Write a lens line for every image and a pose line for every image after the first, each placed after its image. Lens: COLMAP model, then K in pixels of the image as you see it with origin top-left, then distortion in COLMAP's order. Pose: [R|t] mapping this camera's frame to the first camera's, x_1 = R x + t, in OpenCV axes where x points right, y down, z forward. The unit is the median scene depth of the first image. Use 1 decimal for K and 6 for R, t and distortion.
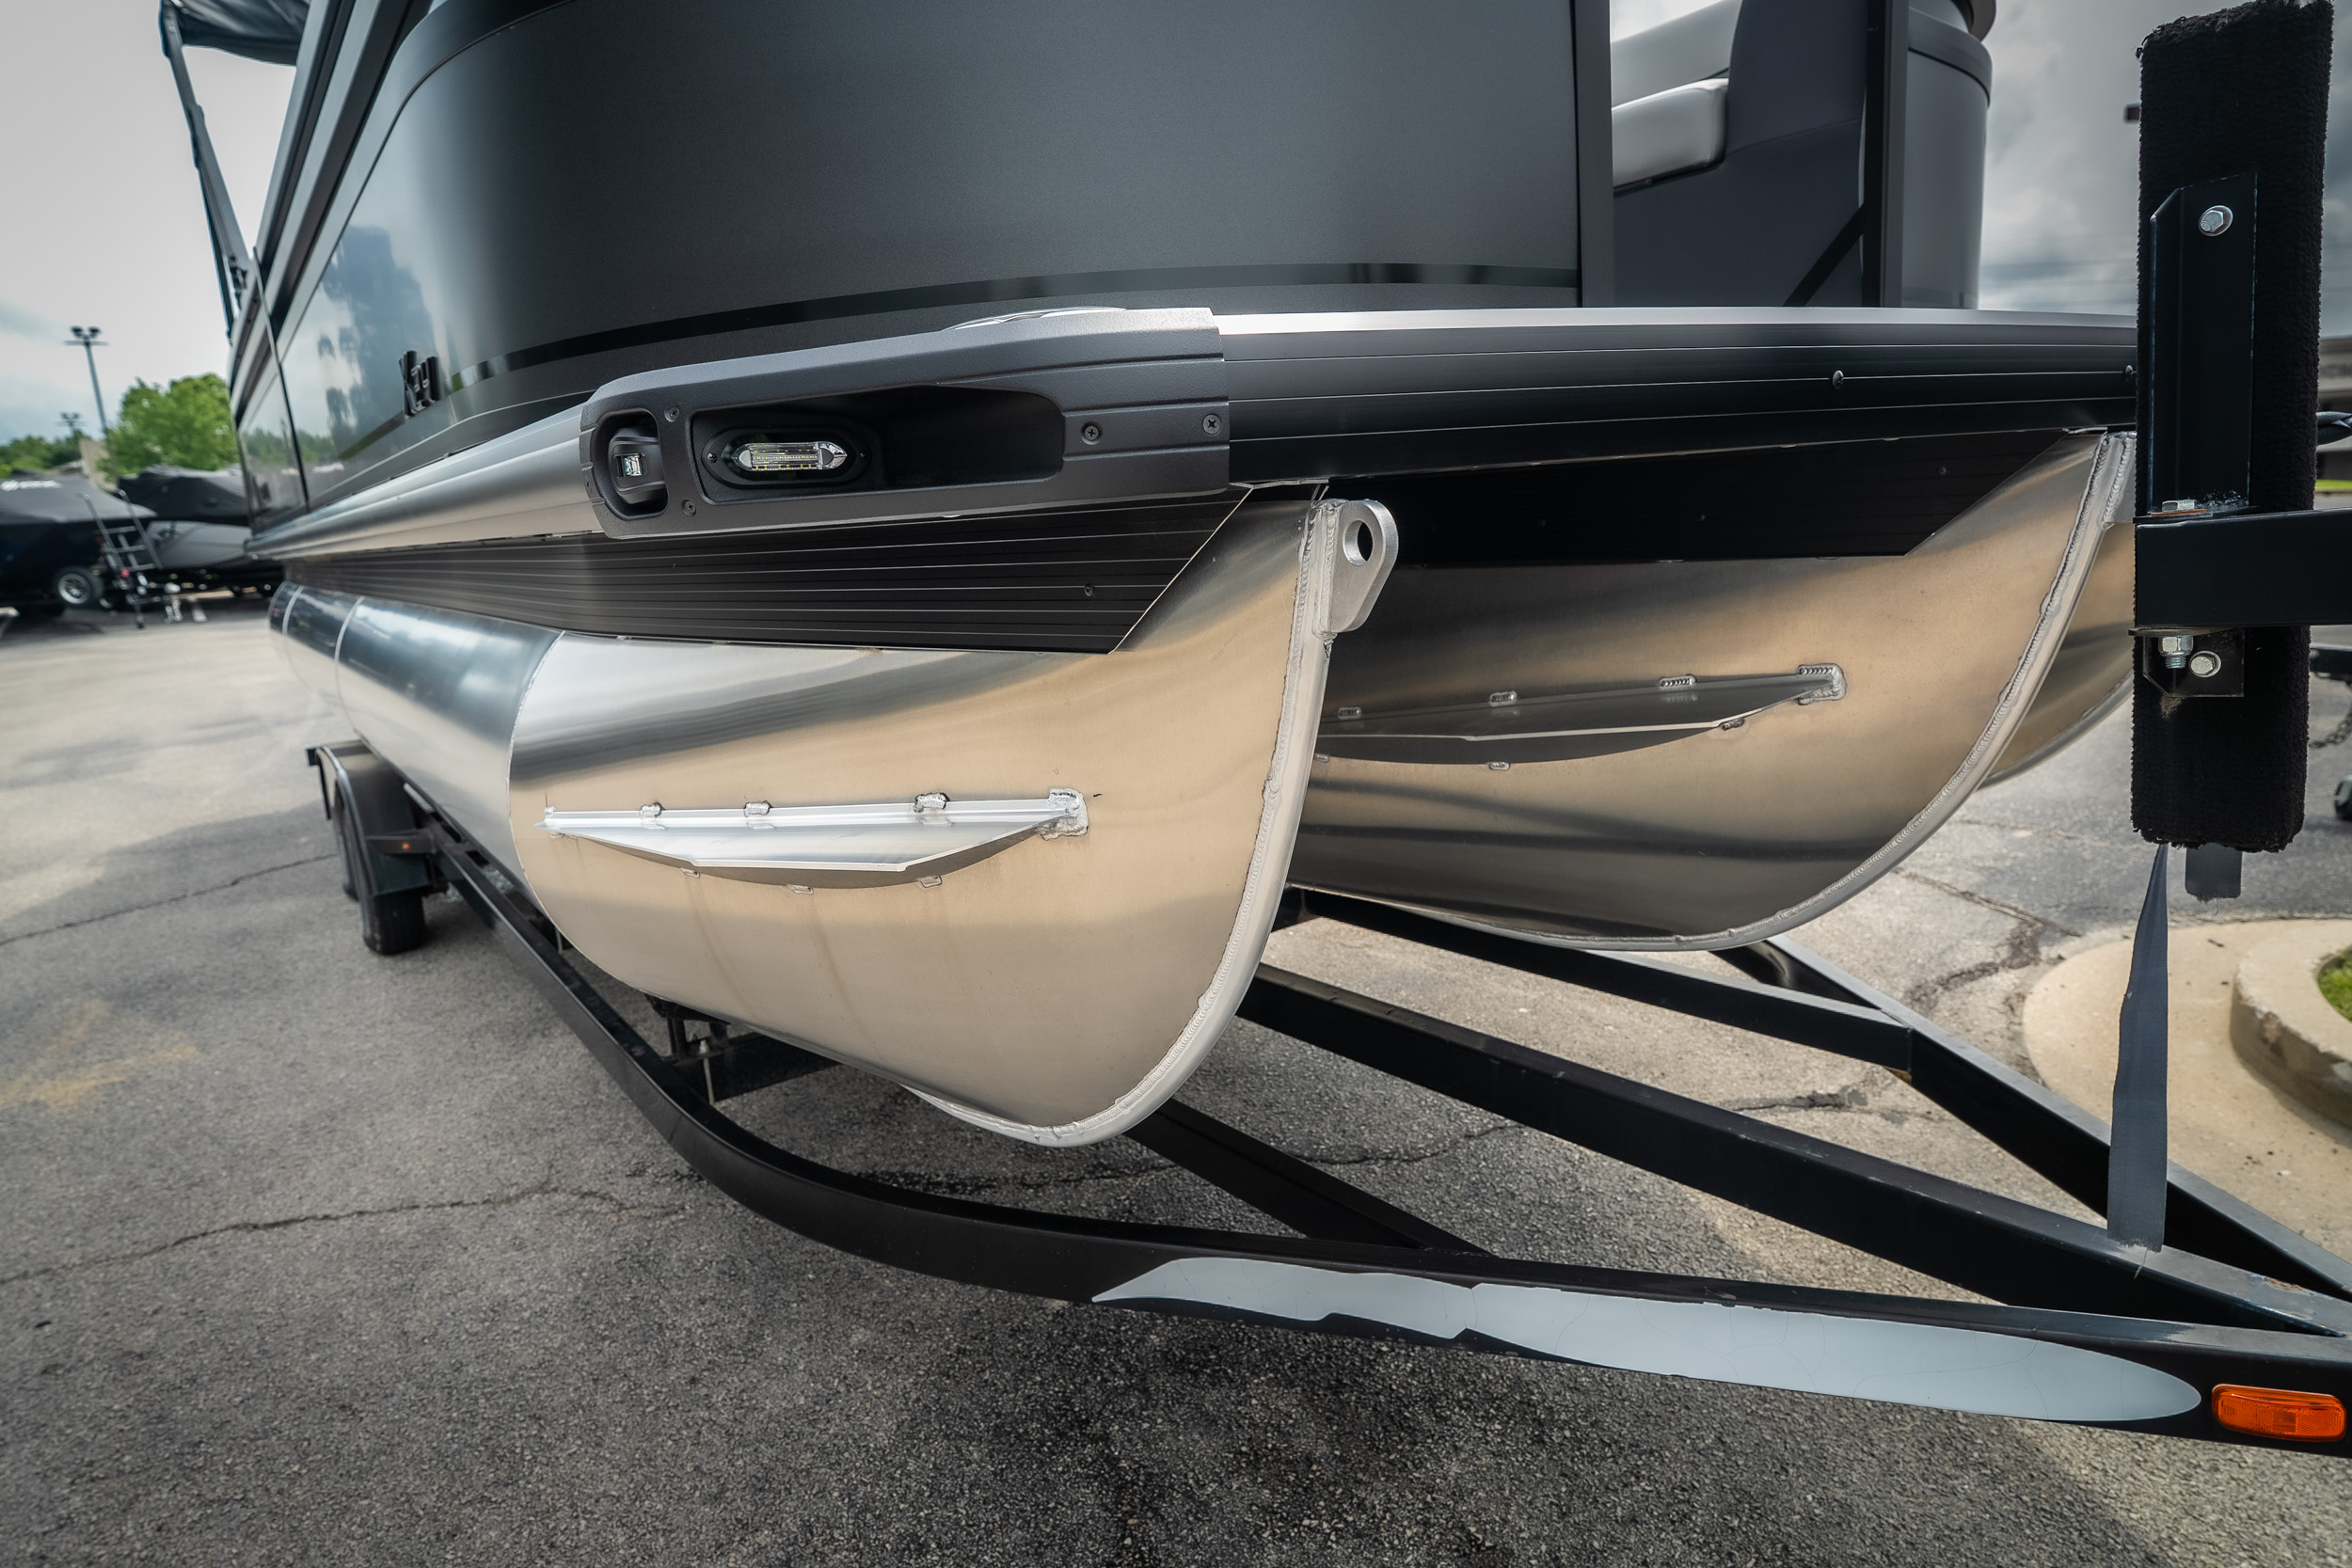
lens RADIAL K [[1364.2, 0, 1169.9], [0, 1364.2, 792.9], [0, 0, 1]] dist [-0.001825, 0.001057]
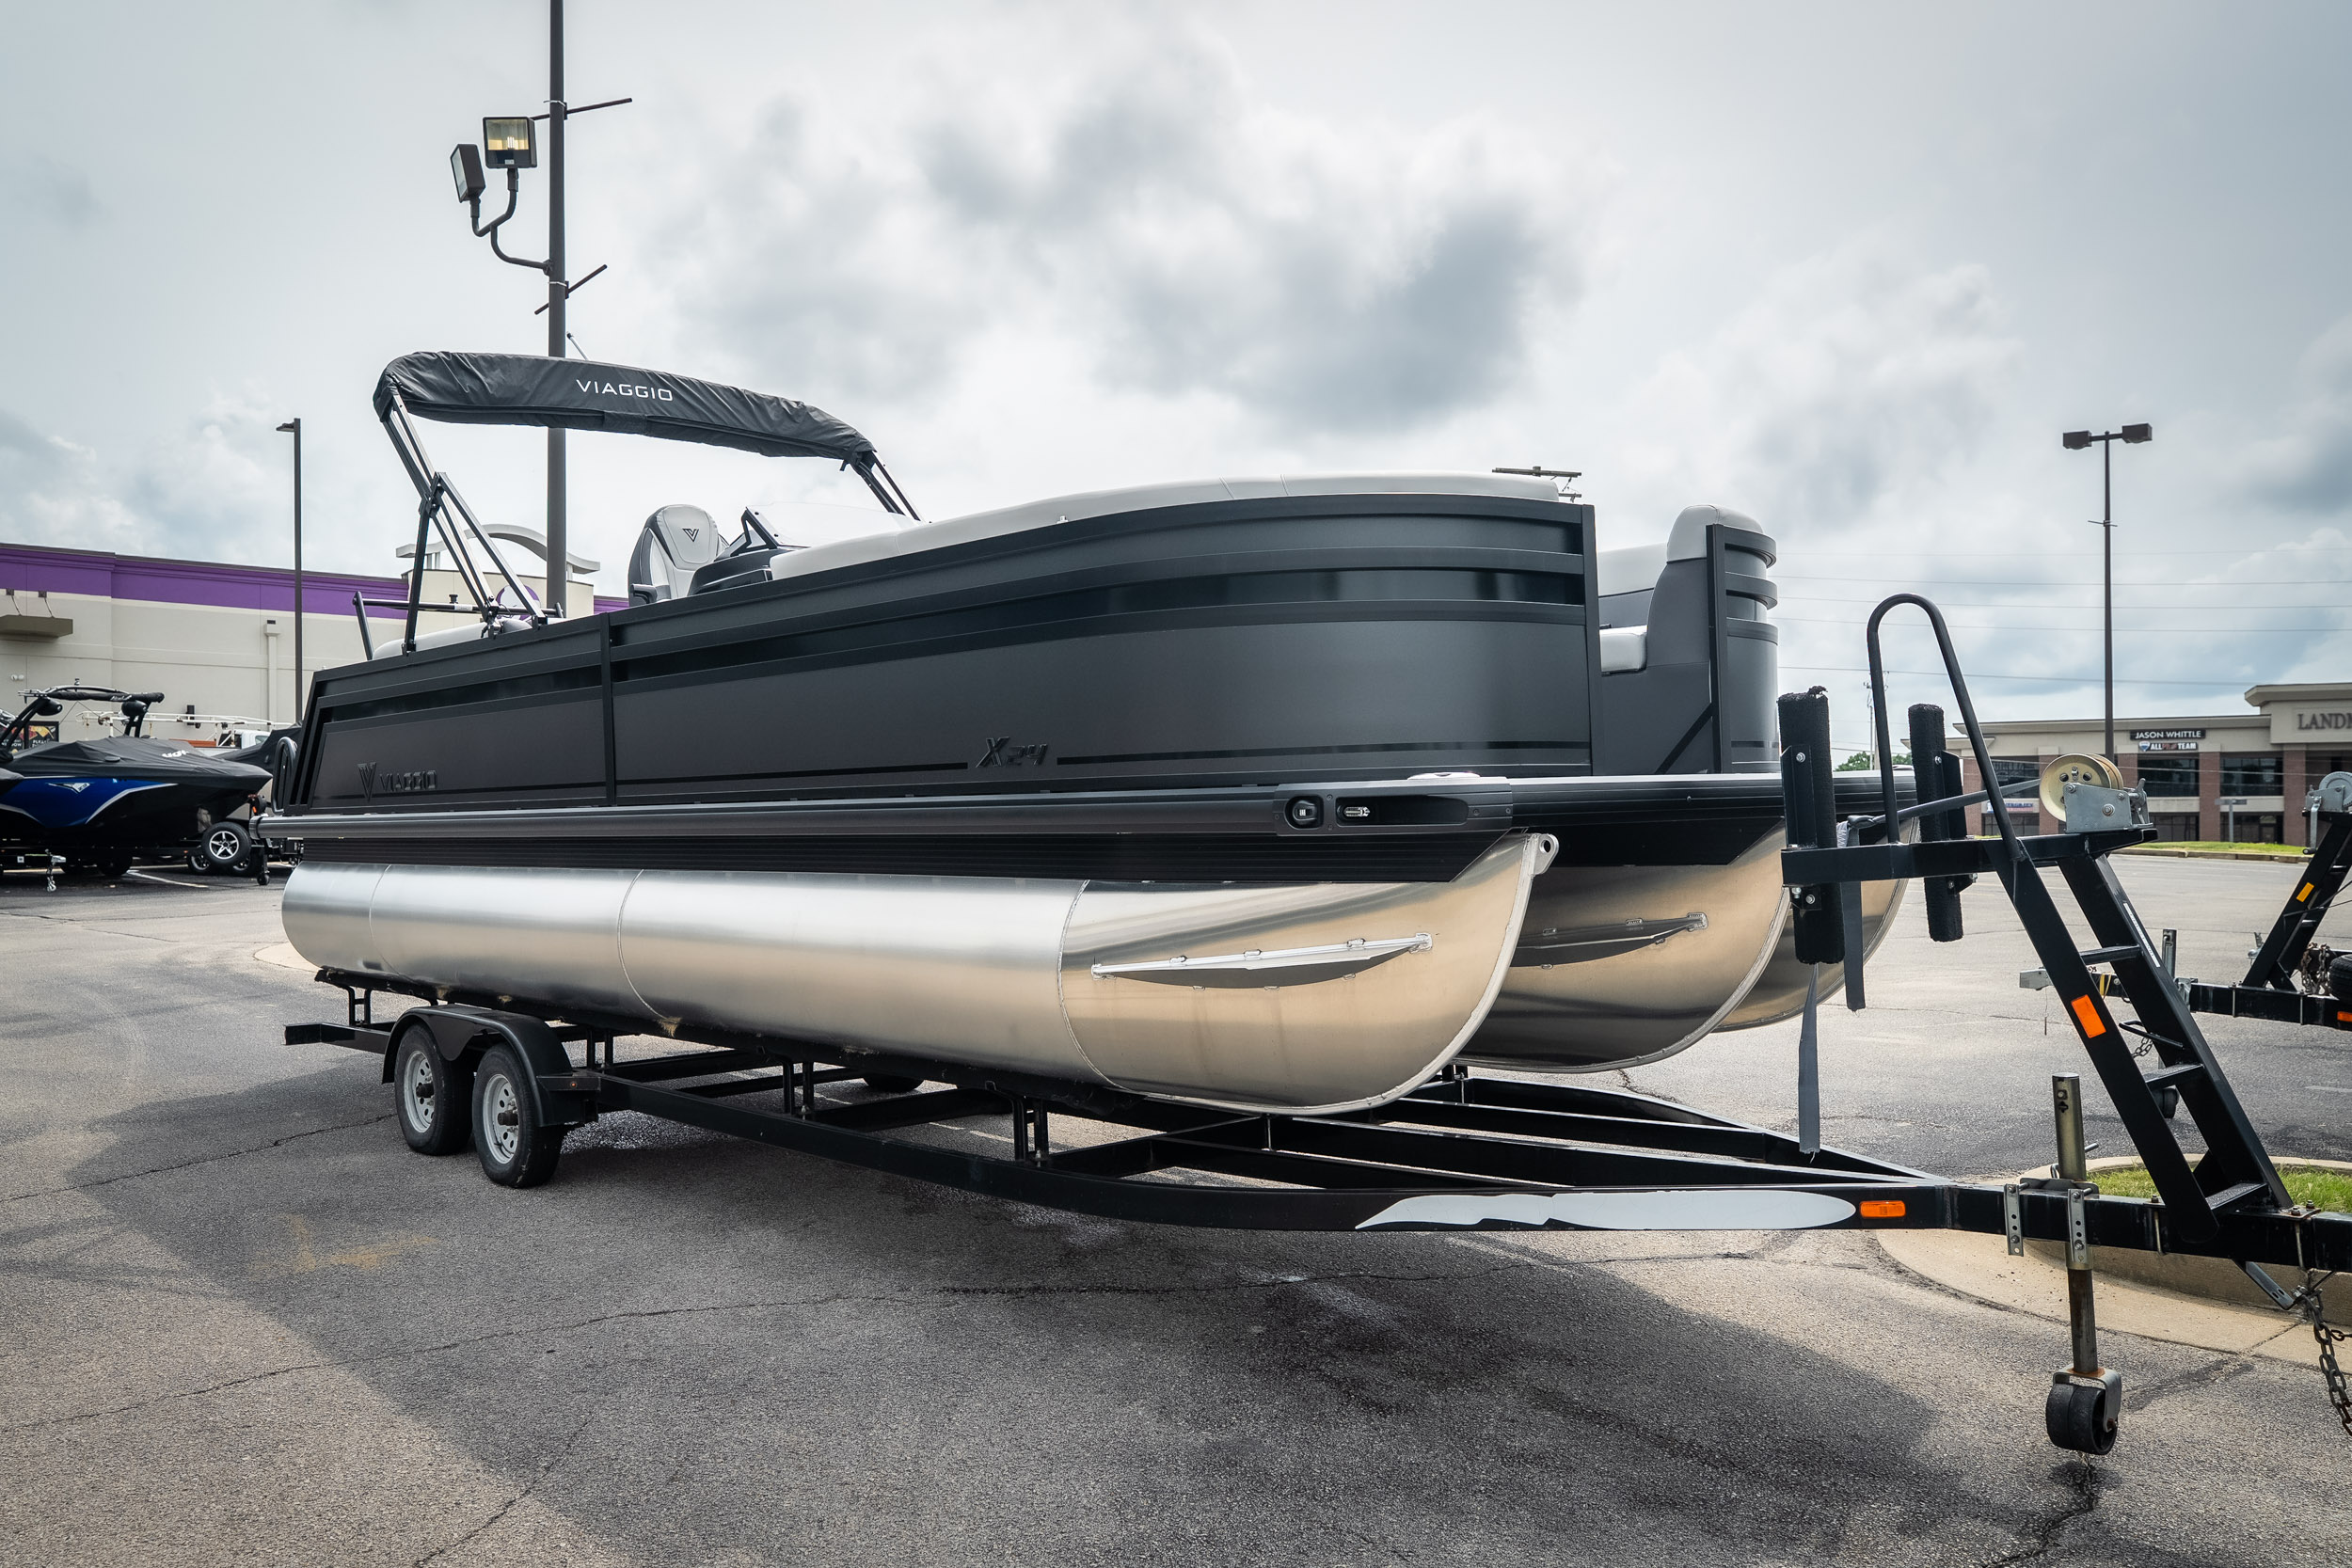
lens RADIAL K [[1862.7, 0, 1145.0], [0, 1862.7, 830.4], [0, 0, 1]] dist [-0.004722, -0.009131]
pose [[0.992677, 0.041250, 0.113535, -1.037686], [-0.017655, 0.979340, -0.201451, 0.543529], [-0.119499, 0.197971, 0.972896, -2.533249]]
